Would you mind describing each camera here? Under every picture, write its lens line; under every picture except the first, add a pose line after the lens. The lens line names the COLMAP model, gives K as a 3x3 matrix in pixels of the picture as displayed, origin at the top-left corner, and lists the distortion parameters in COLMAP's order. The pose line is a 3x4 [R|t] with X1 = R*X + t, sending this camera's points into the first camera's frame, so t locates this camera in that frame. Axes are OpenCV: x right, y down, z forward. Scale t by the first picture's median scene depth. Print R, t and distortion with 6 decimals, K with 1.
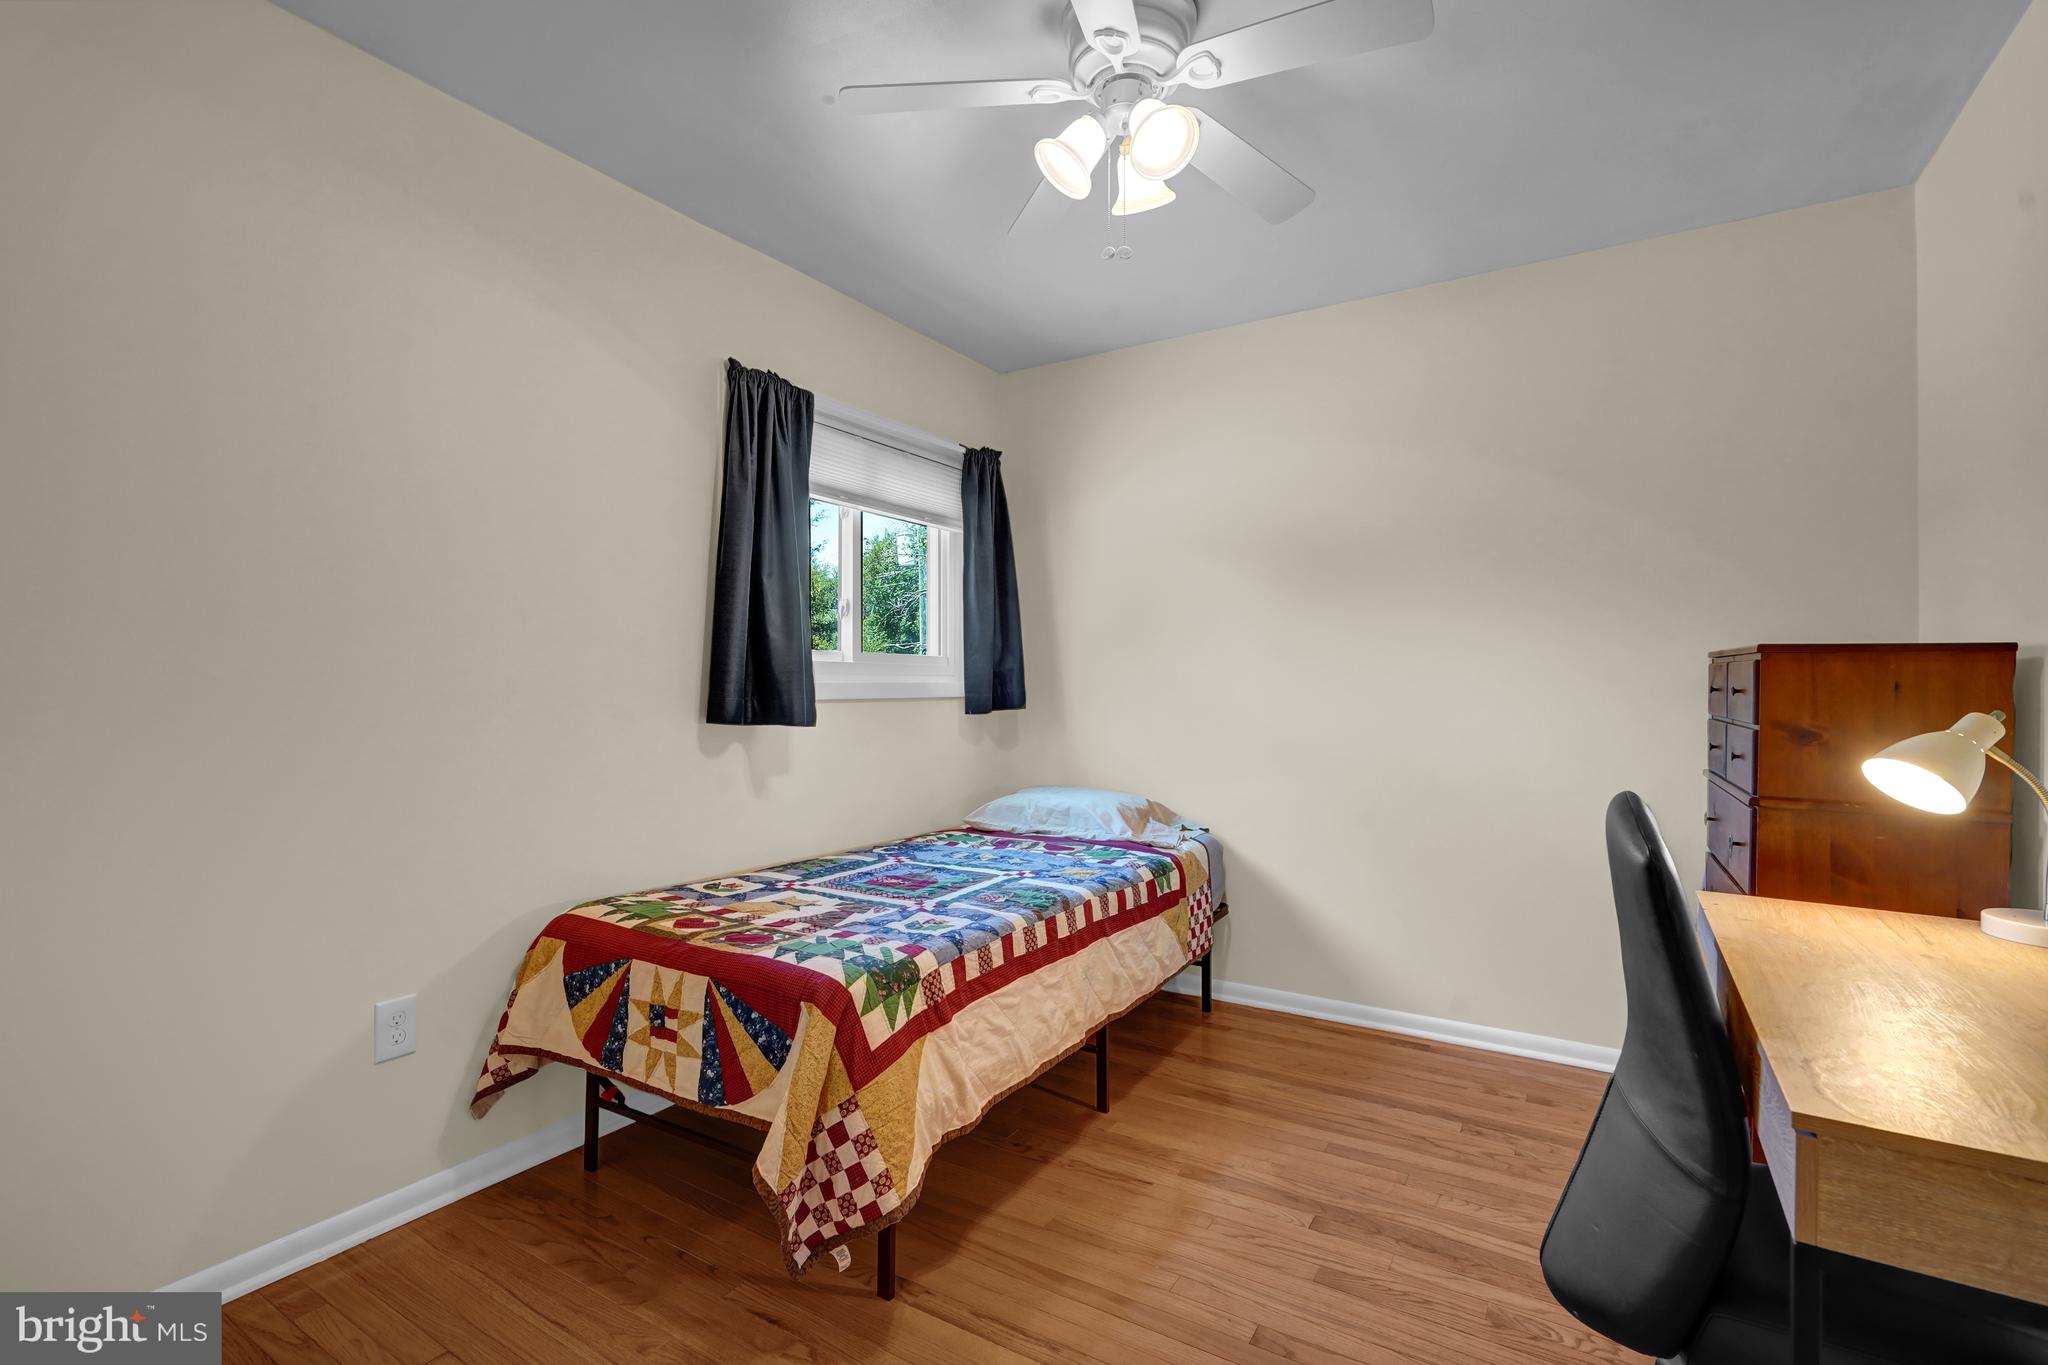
lens RADIAL K [[930.0, 0, 1020.7], [0, 930.0, 685.3], [0, 0, 1]] dist [-0.001937, 0.000340]
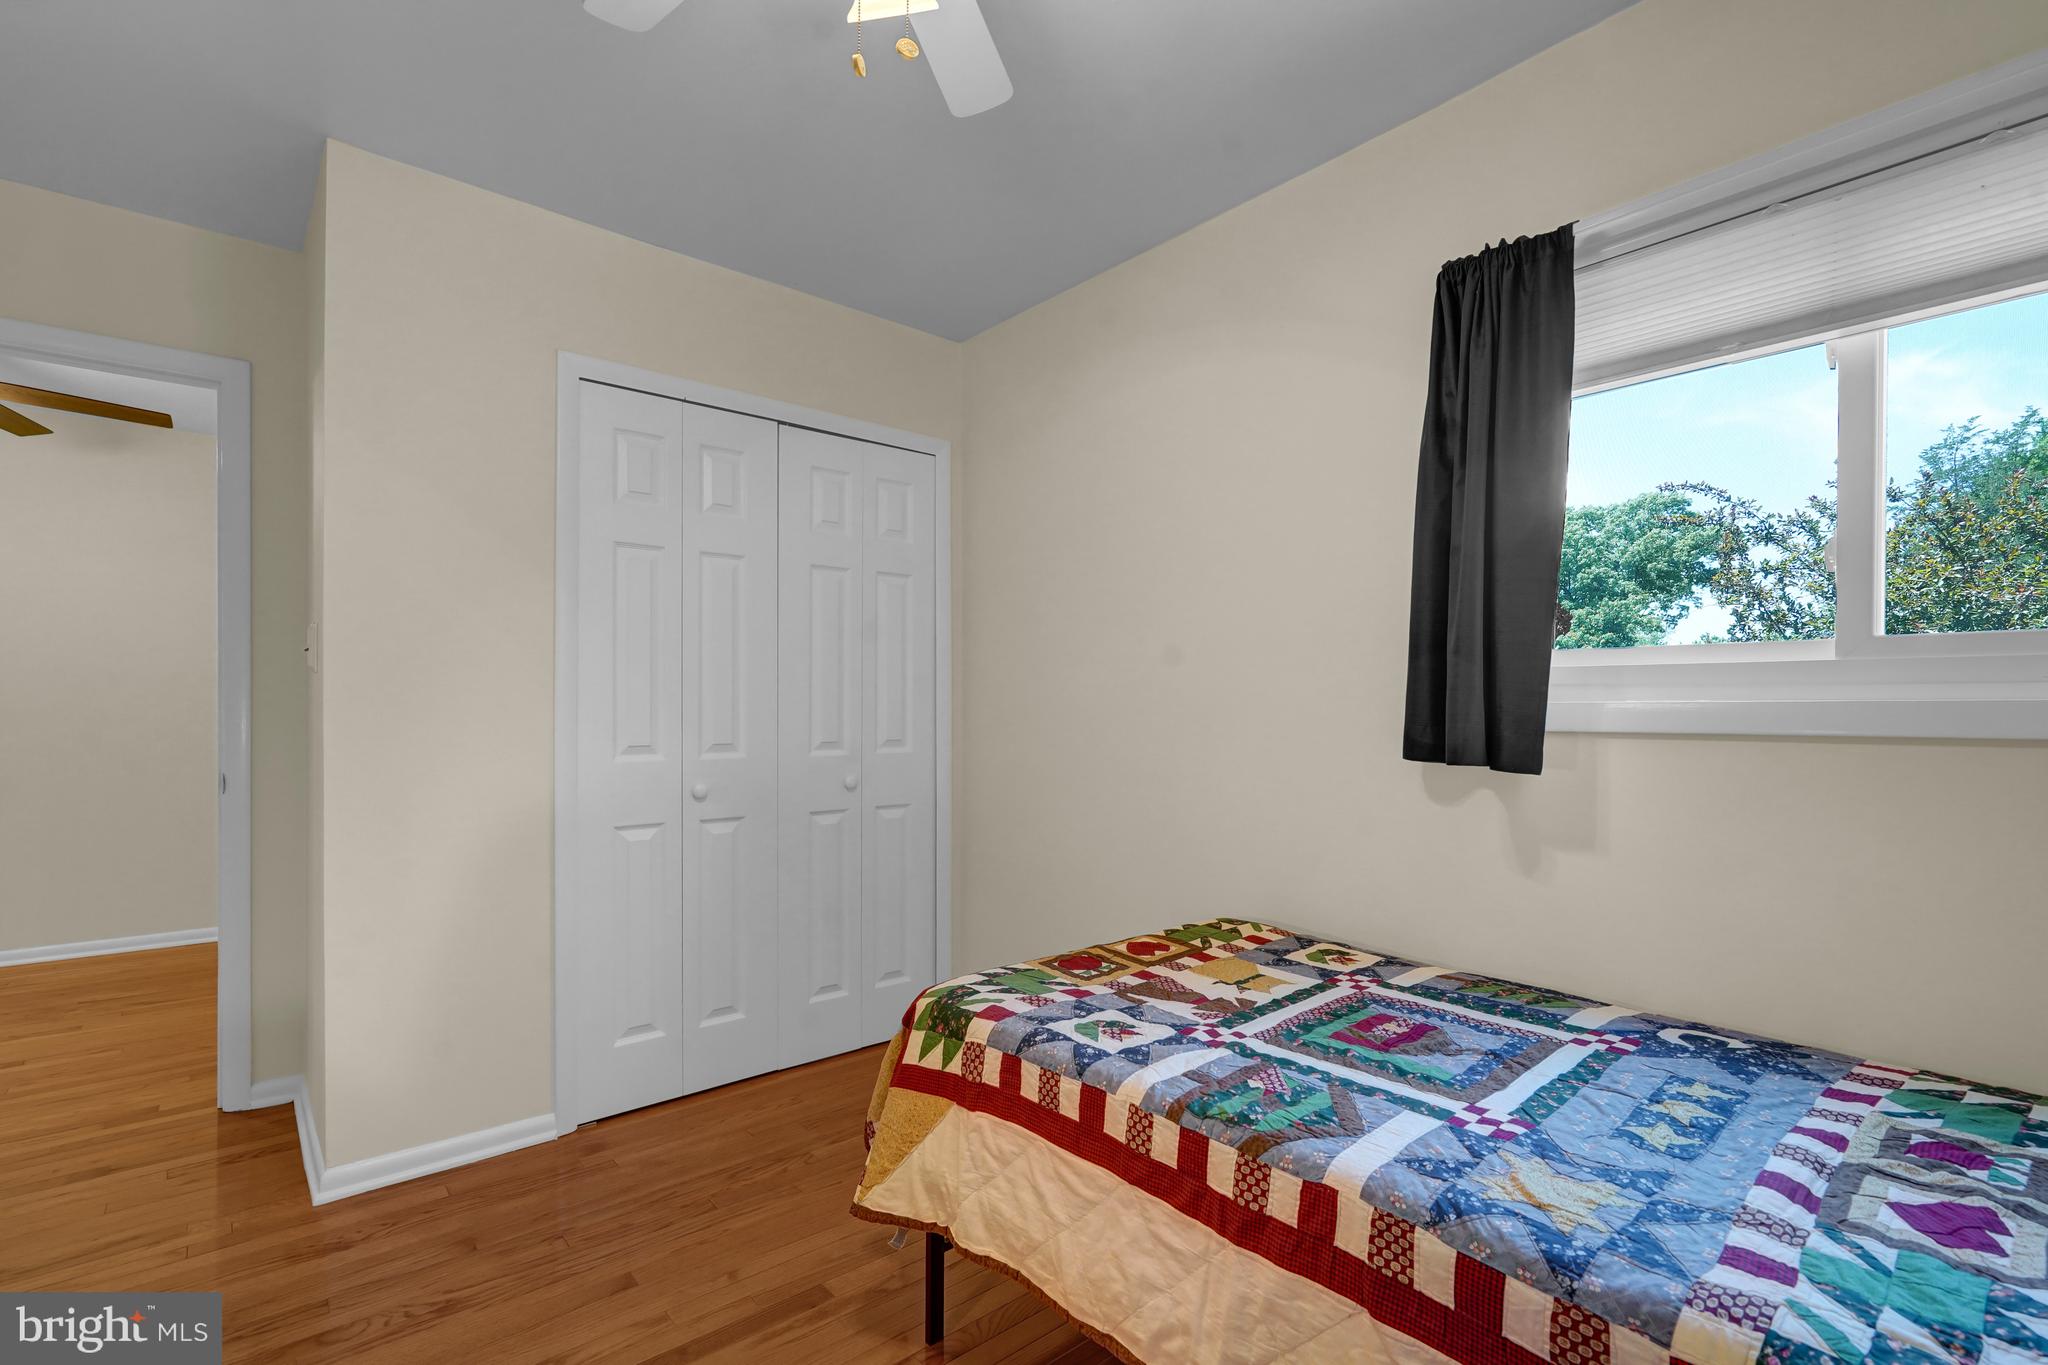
lens RADIAL K [[928.9, 0, 1018.0], [0, 928.9, 707.5], [0, 0, 1]] dist [-0.001084, 0.000085]
pose [[-0.301667, -0.005838, -0.953395, 0.722852], [-0.000886, 0.999983, -0.005843, 0.005060], [0.953413, -0.000918, -0.301667, 1.320859]]
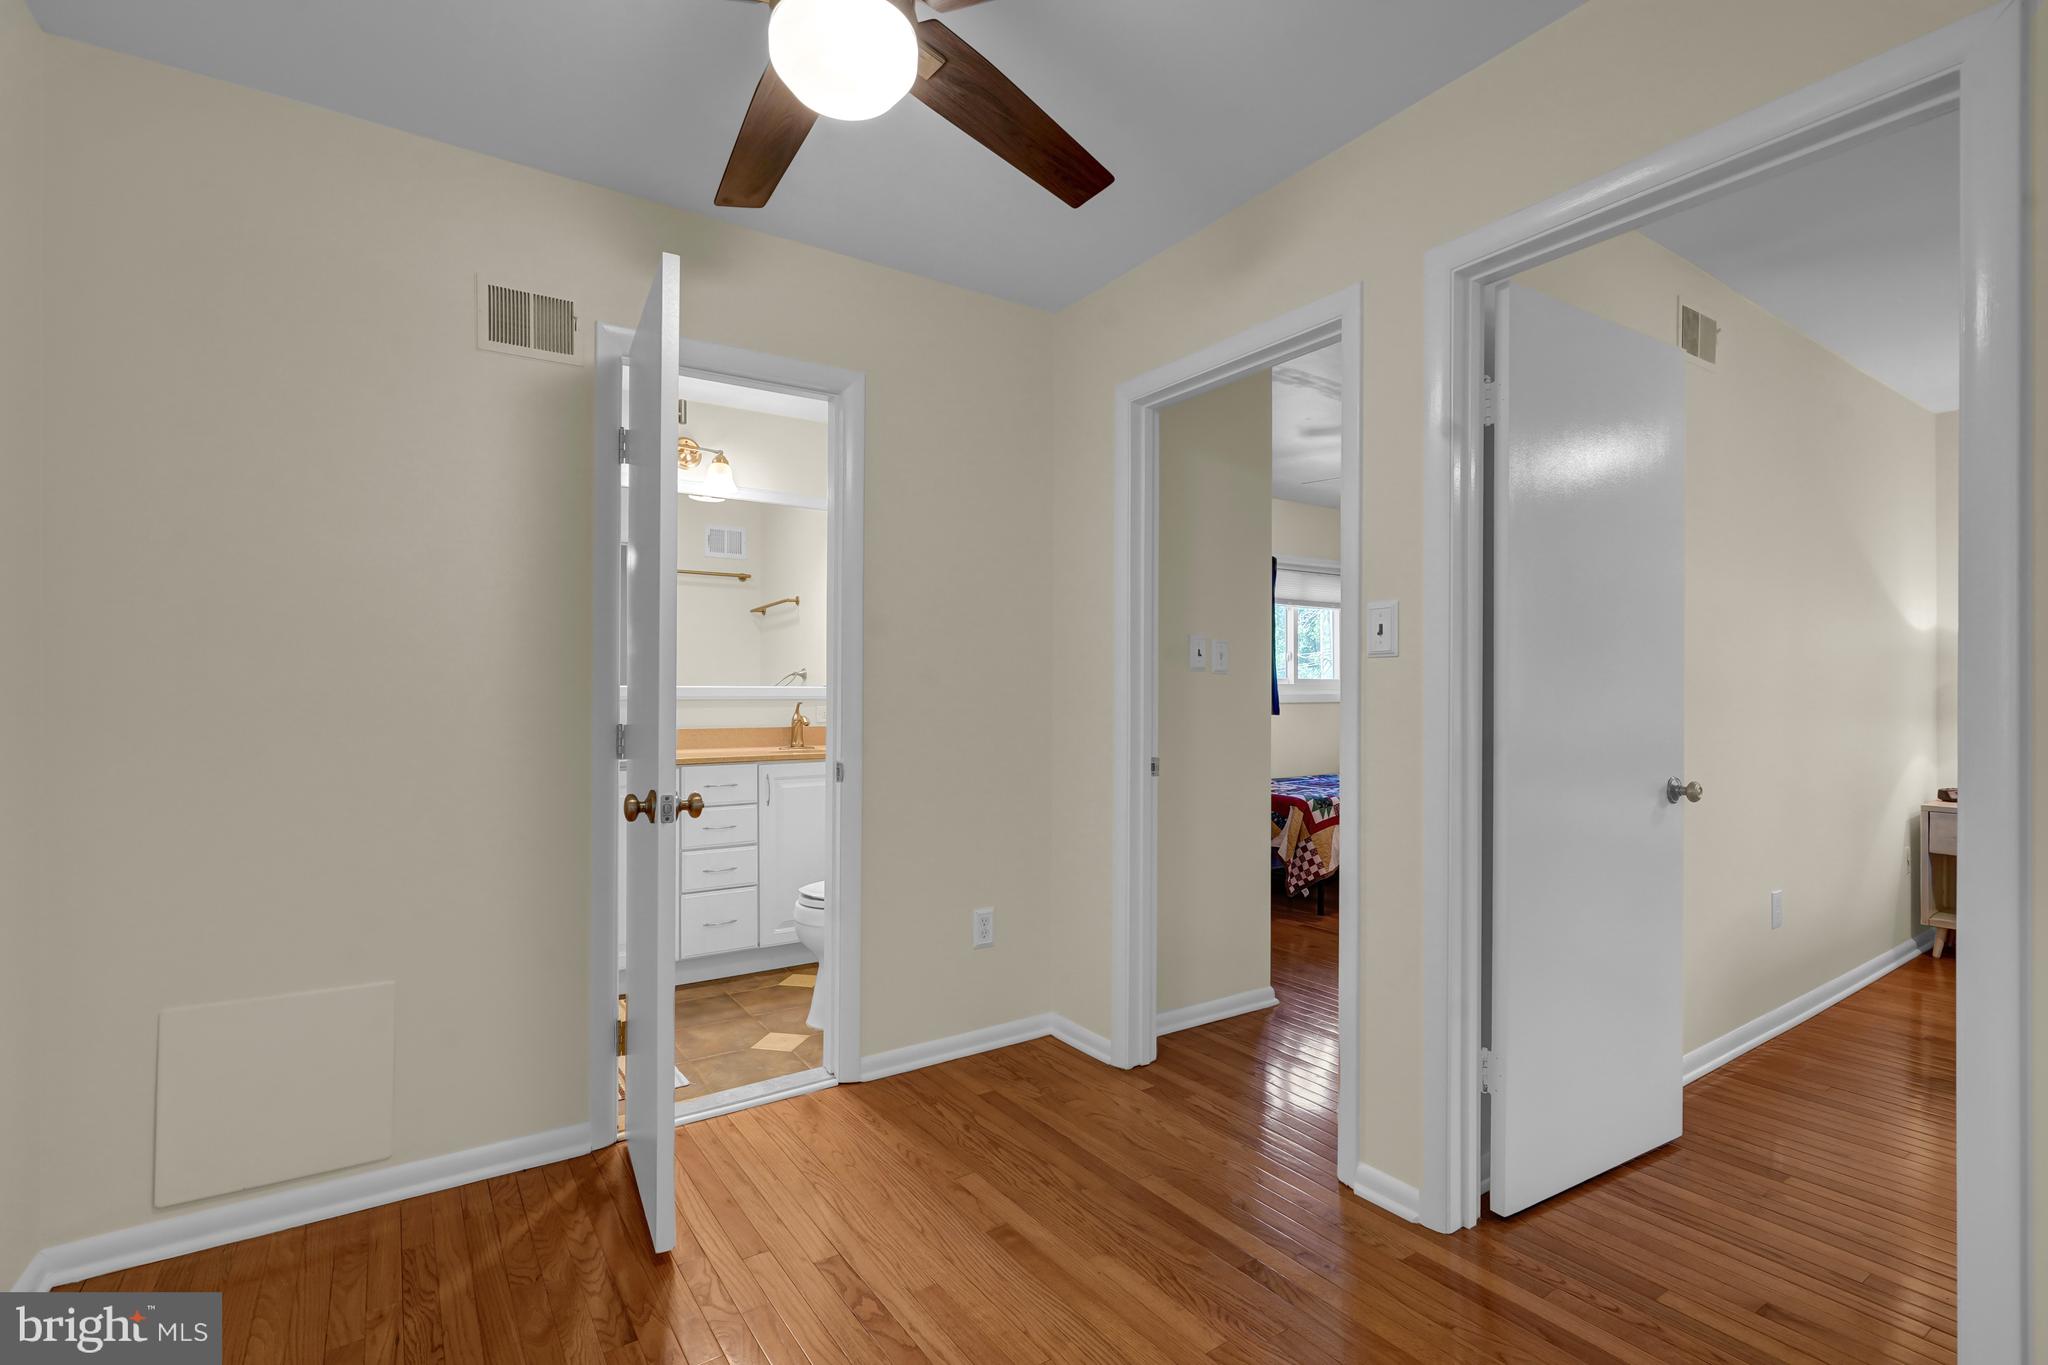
lens RADIAL K [[930.0, 0, 1020.7], [0, 930.0, 685.3], [0, 0, 1]] dist [-0.001937, 0.000340]
pose [[0.911906, -0.005934, -0.410356, 0.174490], [0.002745, 0.999961, -0.008360, -0.014029], [0.410389, 0.006497, 0.911887, -1.830878]]
